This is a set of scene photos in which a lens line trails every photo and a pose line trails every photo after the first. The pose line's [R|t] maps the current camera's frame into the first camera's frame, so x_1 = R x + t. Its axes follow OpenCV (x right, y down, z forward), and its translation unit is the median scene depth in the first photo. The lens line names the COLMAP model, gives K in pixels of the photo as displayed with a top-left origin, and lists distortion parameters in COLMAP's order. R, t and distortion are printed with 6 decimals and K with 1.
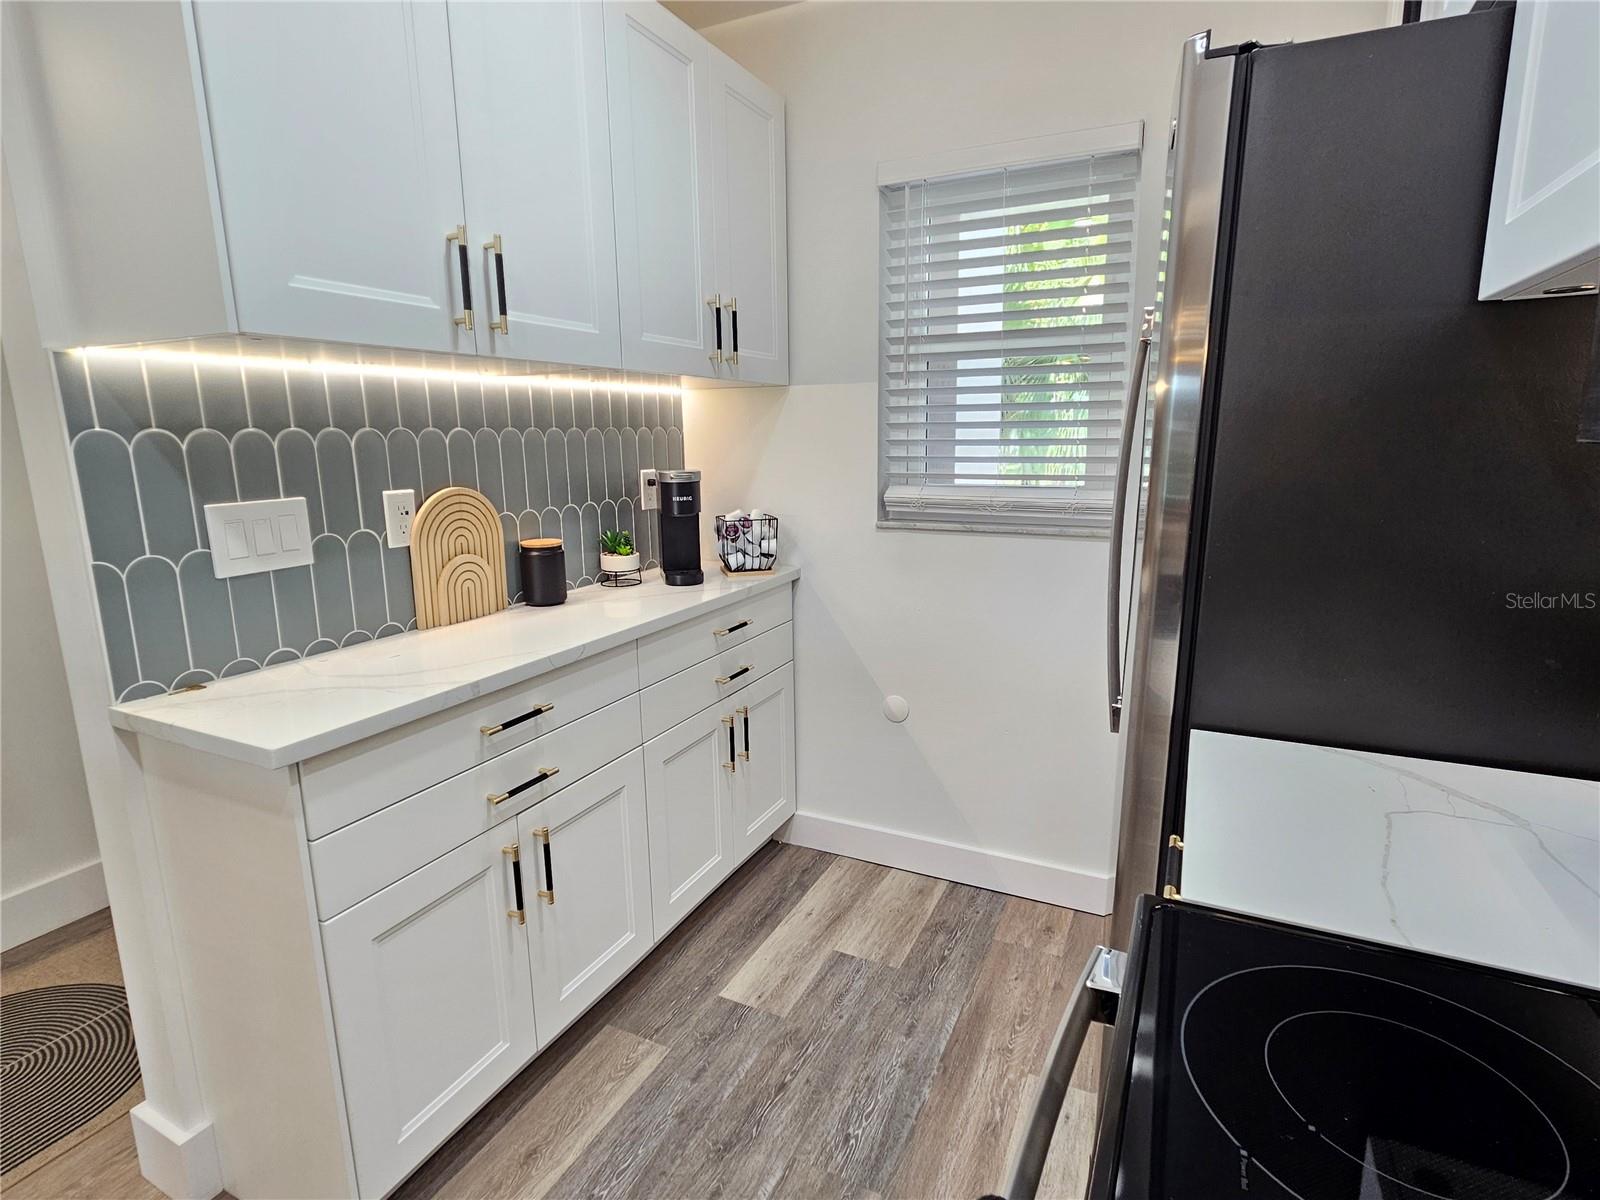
lens RADIAL K [[819.3, 0, 800.6], [0, 819.3, 592.3], [0, 0, 1]] dist [-0.003278, 0.007153]
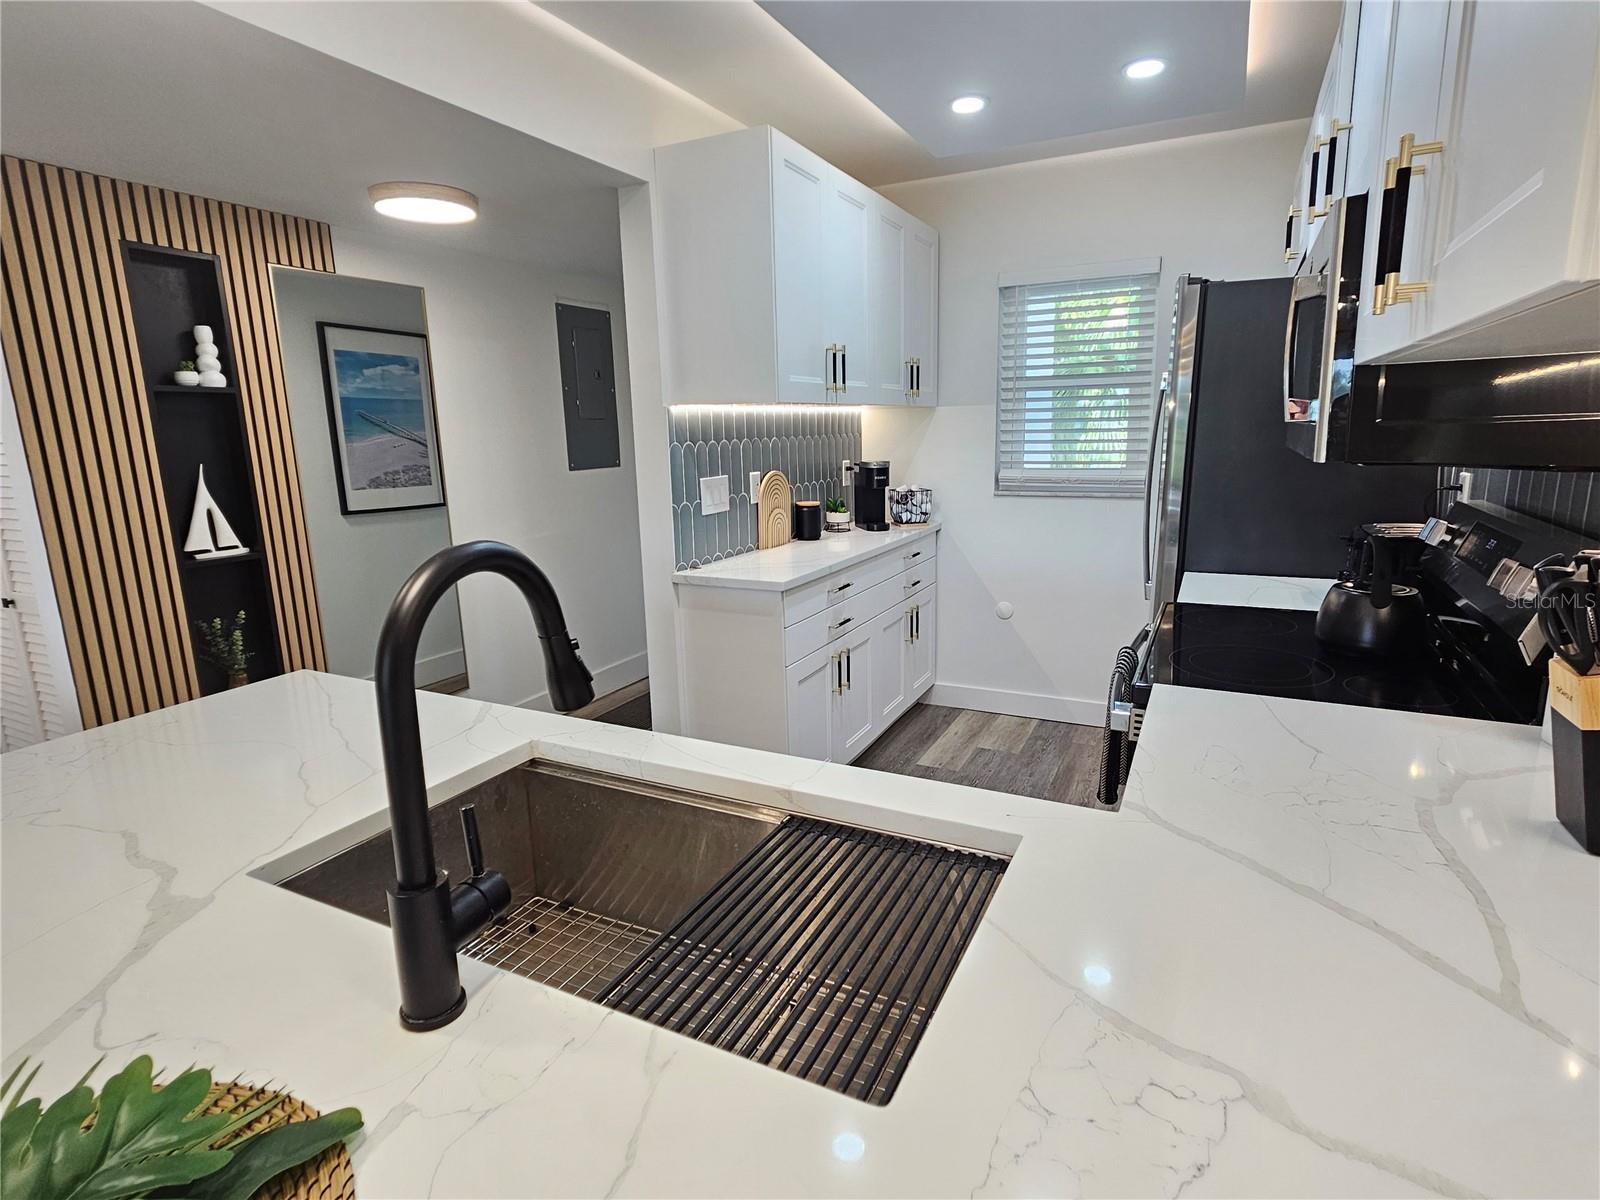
lens RADIAL K [[819.3, 0, 800.6], [0, 819.3, 592.3], [0, 0, 1]] dist [-0.003278, 0.007153]
pose [[0.999795, -0.008013, -0.018615, -0.279525], [0.008166, 0.999933, 0.008172, 0.102769], [0.018548, -0.008322, 0.999793, -0.661344]]
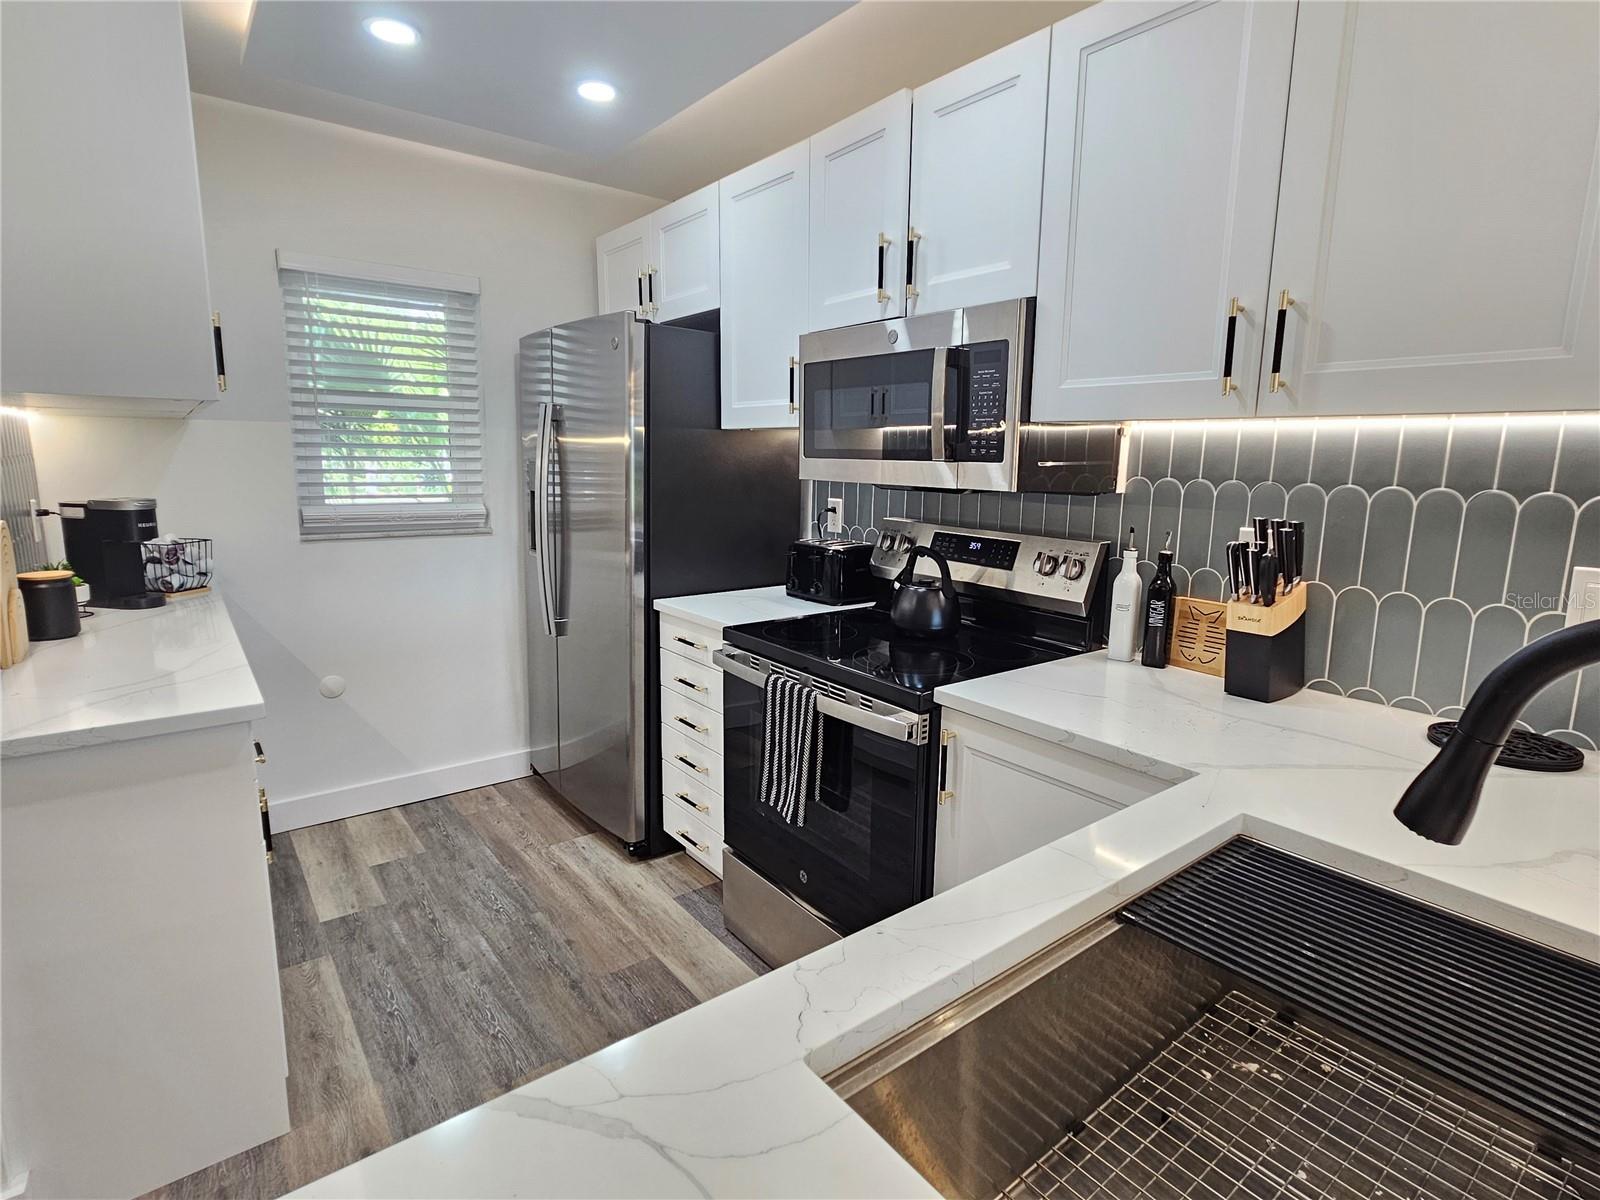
lens RADIAL K [[819.3, 0, 800.6], [0, 819.3, 592.3], [0, 0, 1]] dist [-0.003278, 0.007153]
pose [[0.443218, -0.129740, 0.886975, -0.728598], [0.150372, 0.986211, 0.069115, 0.025838], [-0.883711, 0.102743, 0.456616, -0.222237]]
